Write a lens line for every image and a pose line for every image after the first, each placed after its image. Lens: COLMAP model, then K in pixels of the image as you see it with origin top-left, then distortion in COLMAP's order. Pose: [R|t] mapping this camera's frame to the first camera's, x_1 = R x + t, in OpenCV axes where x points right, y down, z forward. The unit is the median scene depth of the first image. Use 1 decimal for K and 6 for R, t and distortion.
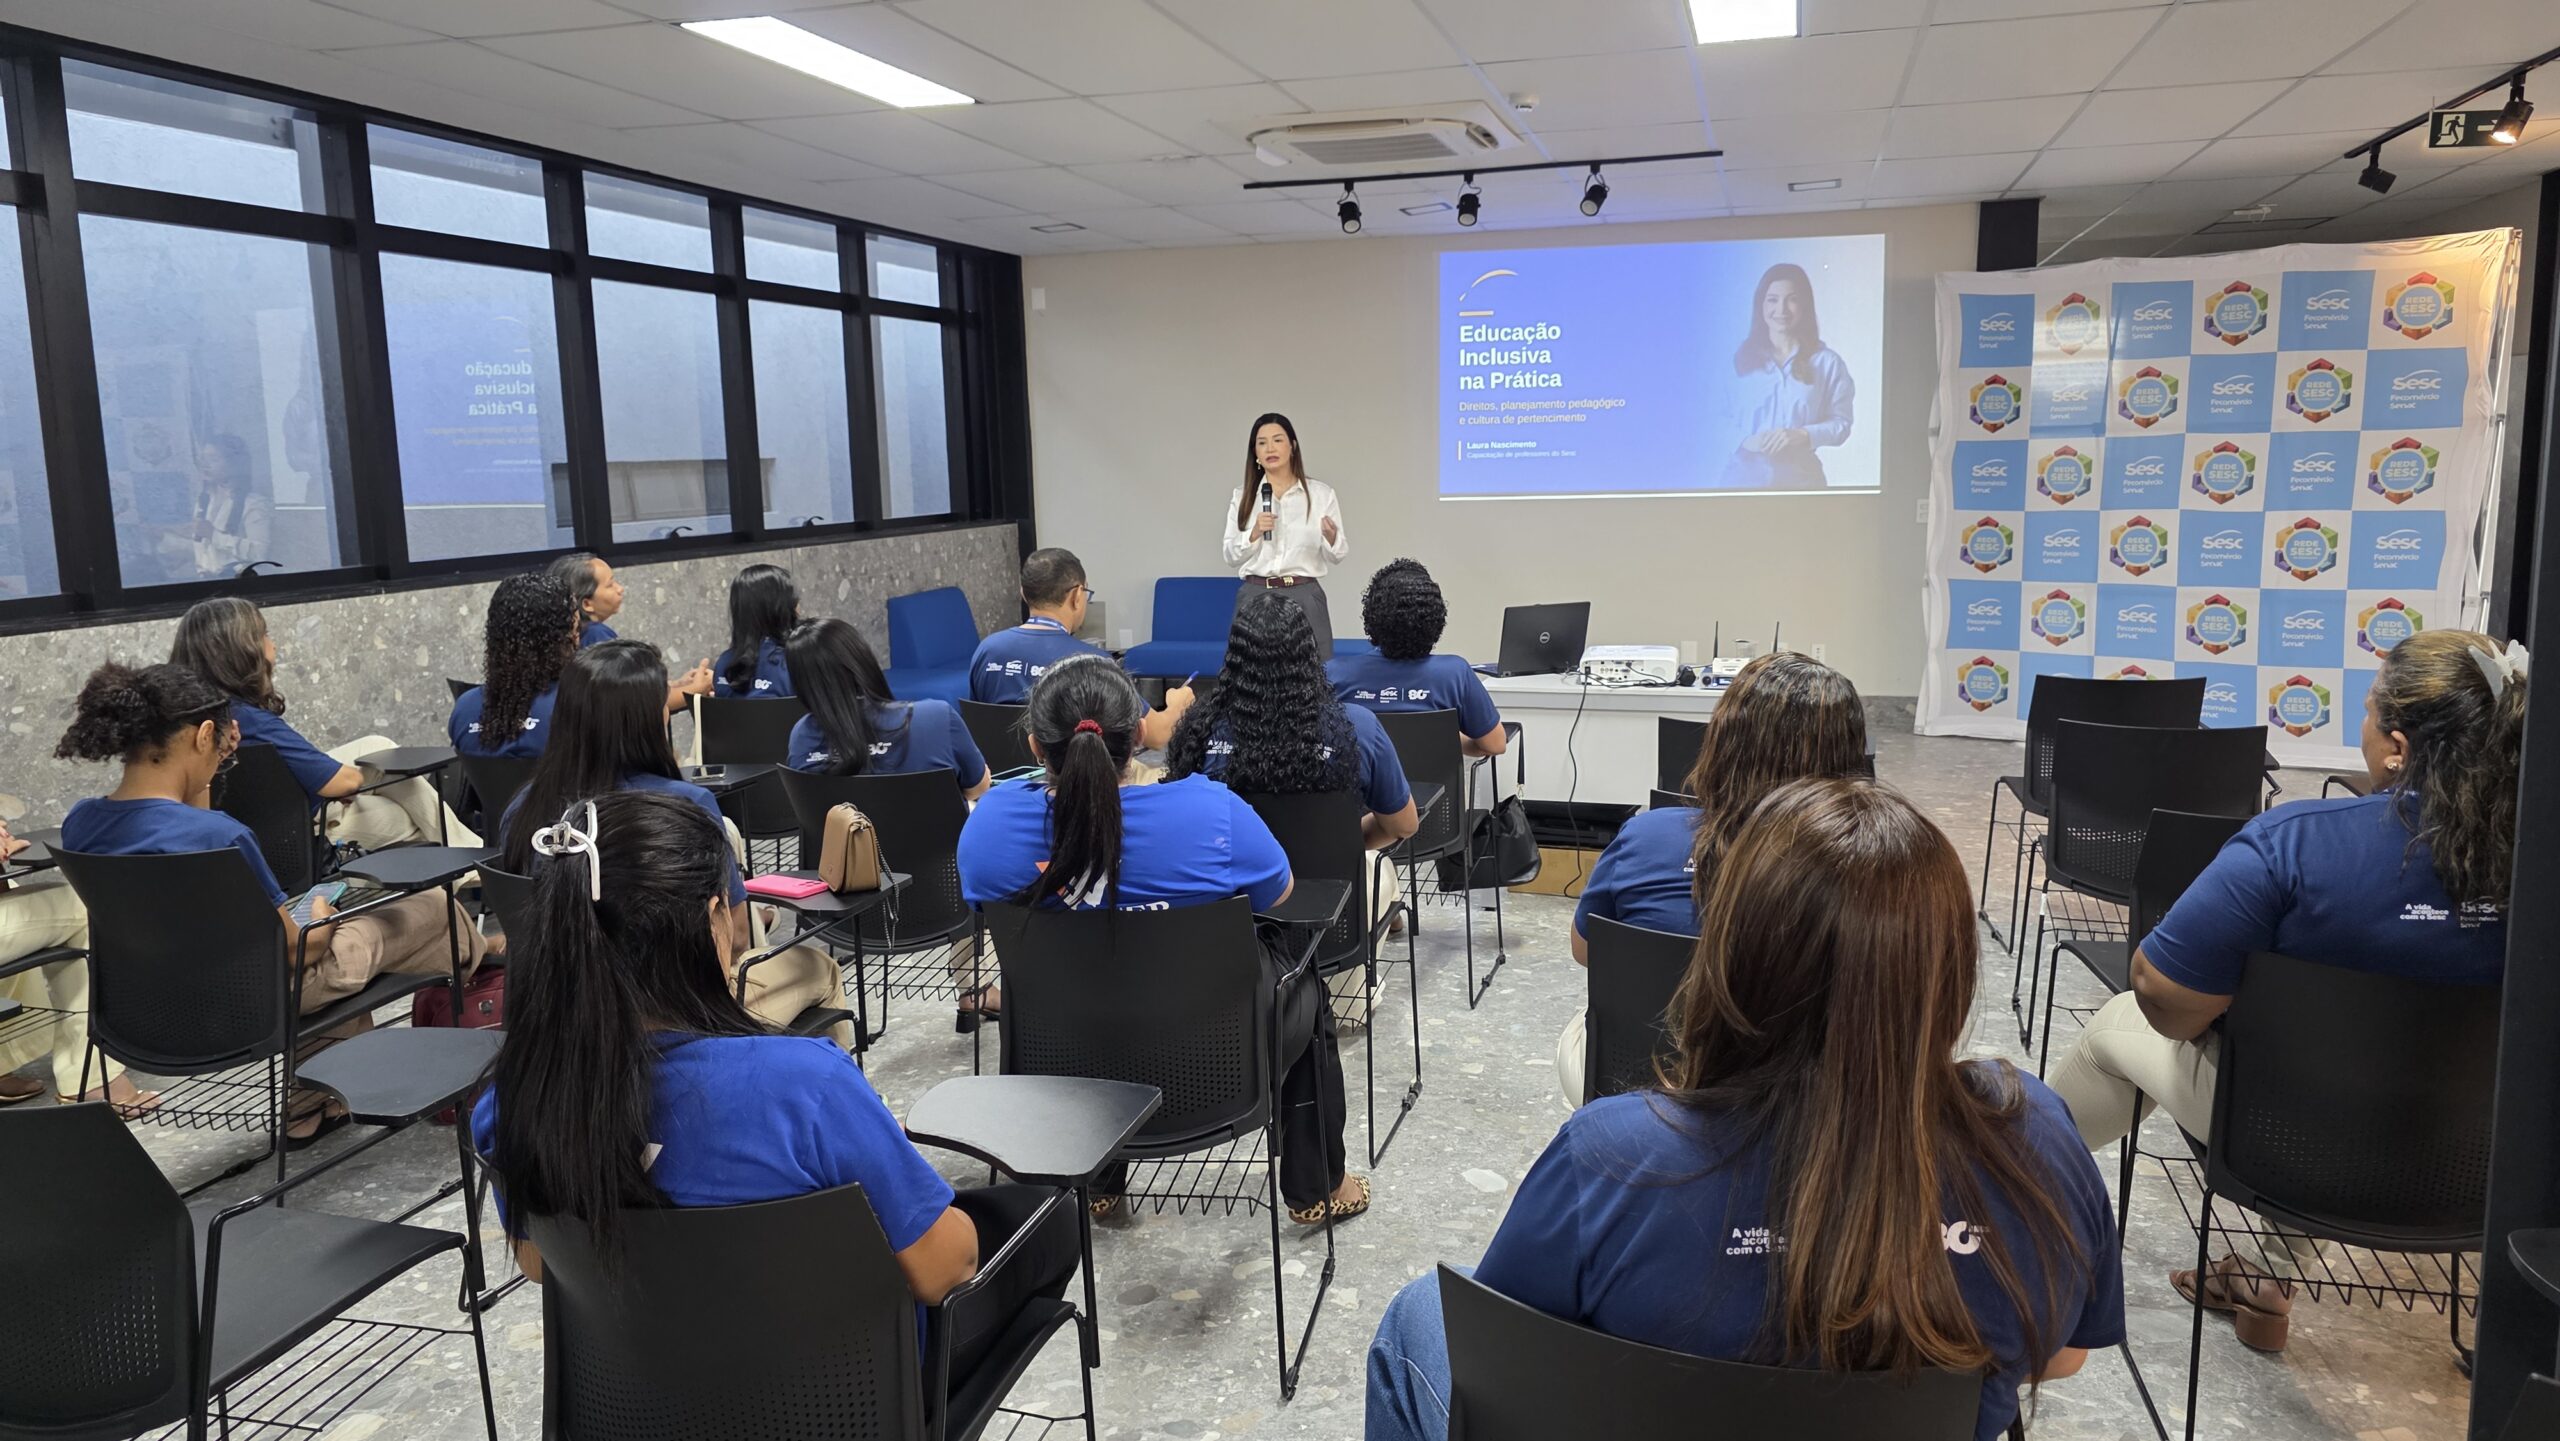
lens RADIAL K [[1719.2, 0, 1285.0], [0, 1719.2, 704.3], [0, 0, 1]] dist [0.001457, -0.000355]
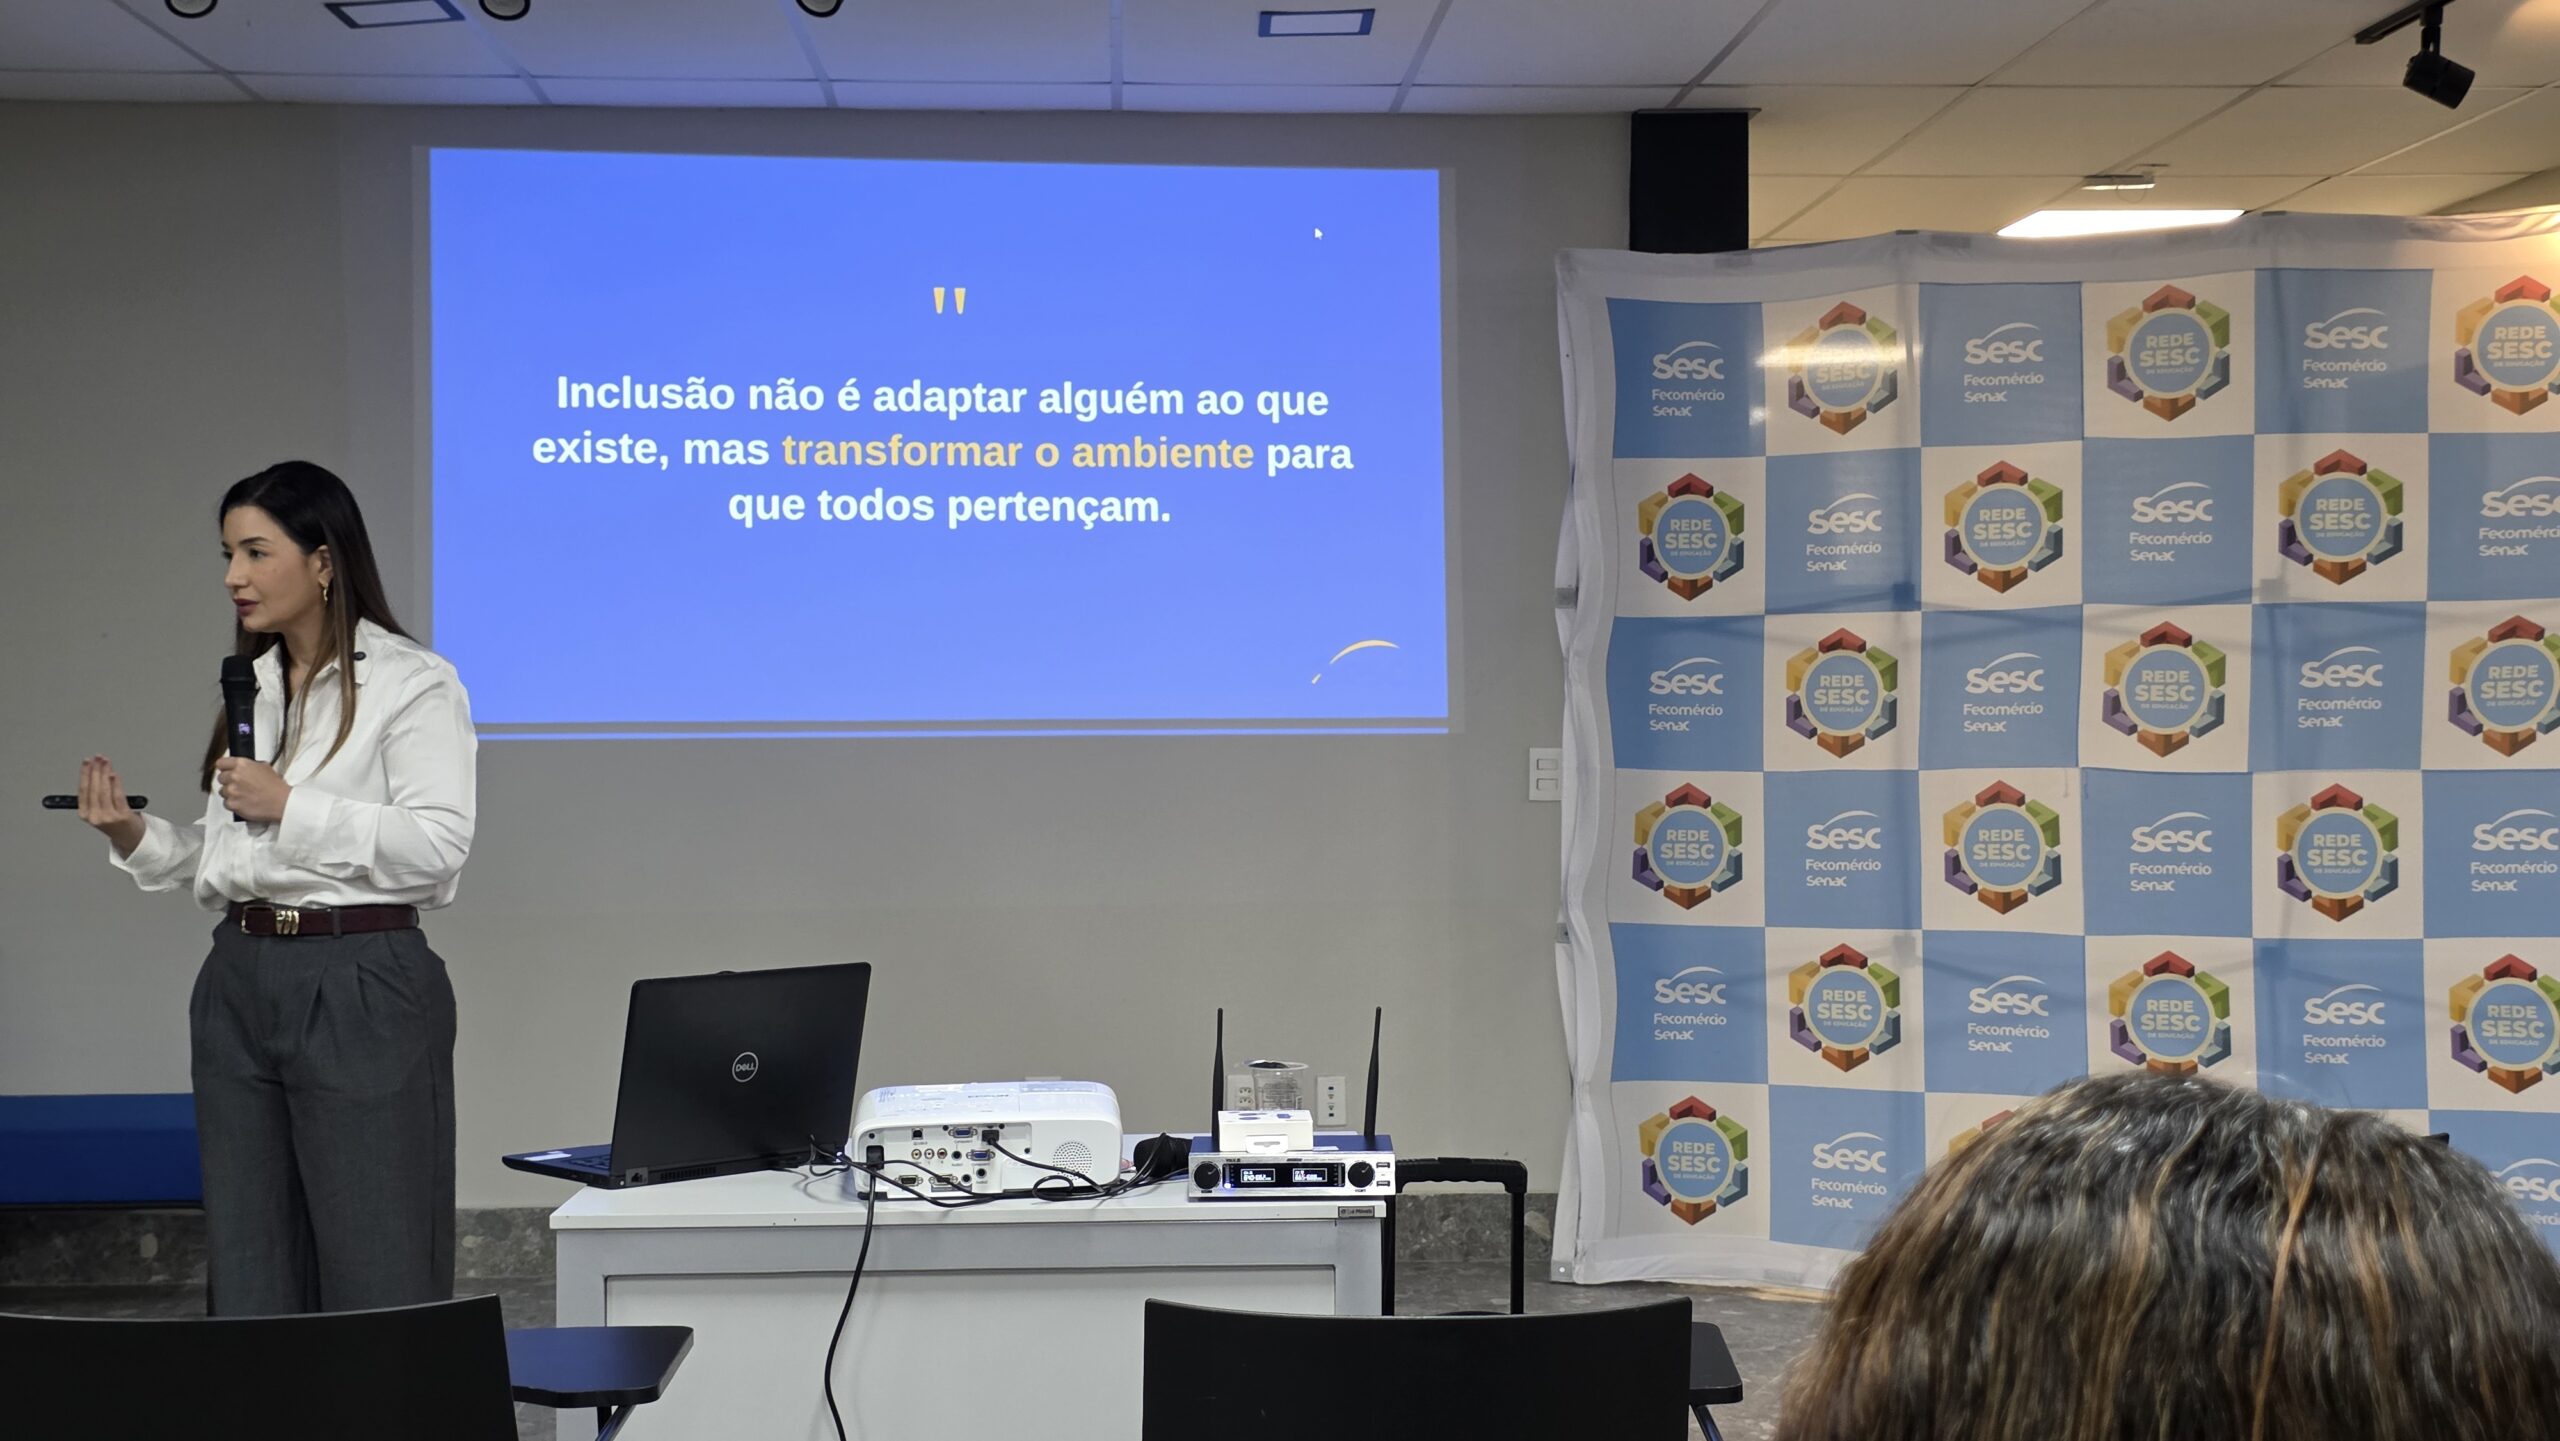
lens RADIAL K [[3590.7, 0, 1281.6], [0, 3590.7, 669.2], [0, 0, 1]] dist [0.101945, 0.000000]
pose [[0.949471, 0.015018, 0.313496, 0.014250], [0.032974, 0.988554, -0.147221, -0.004290], [-0.312119, 0.150119, 0.938108, 0.163153]]
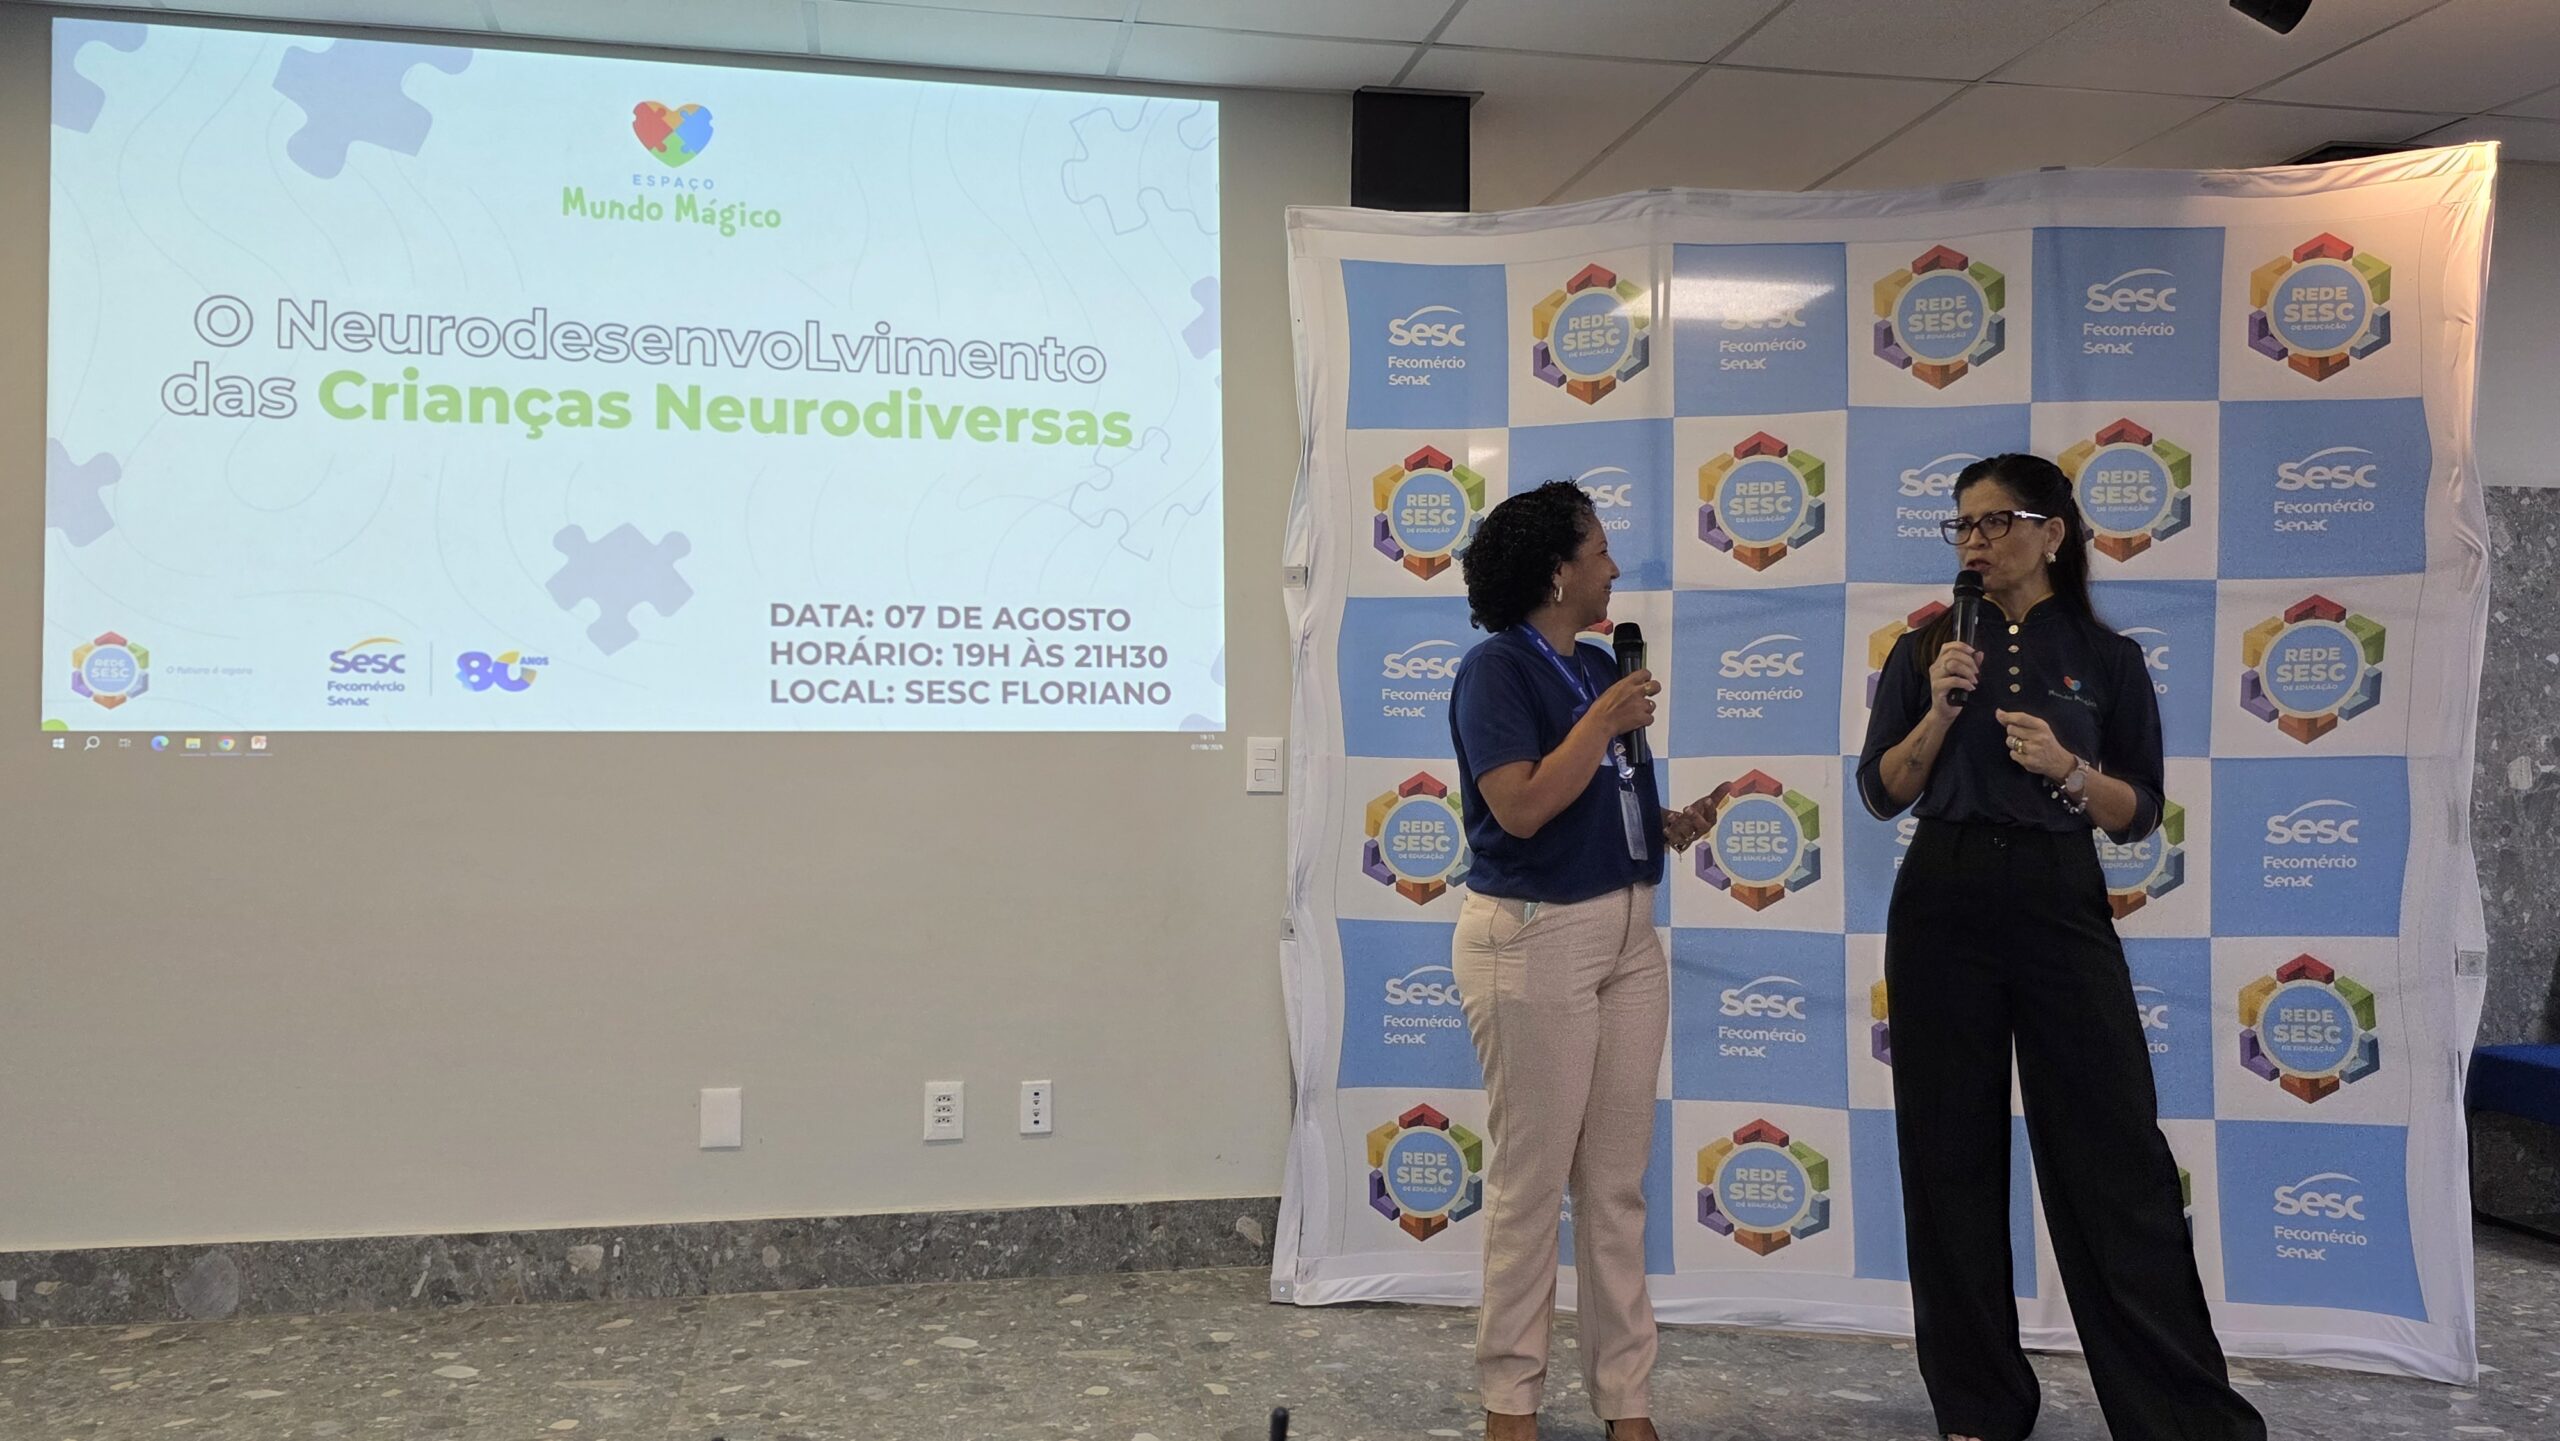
lens RADIAL K [[2082.7, 0, 1323.7], [0, 2082.7, 693.0], [0, 0, 1]] dist [0.065194, -0.010025]
pose [[0.888076, 0.029496, 0.458749, 0.167375], [0.048149, 0.986482, -0.156638, -0.054644], [-0.457167, 0.161195, 0.874651, 0.620843]]
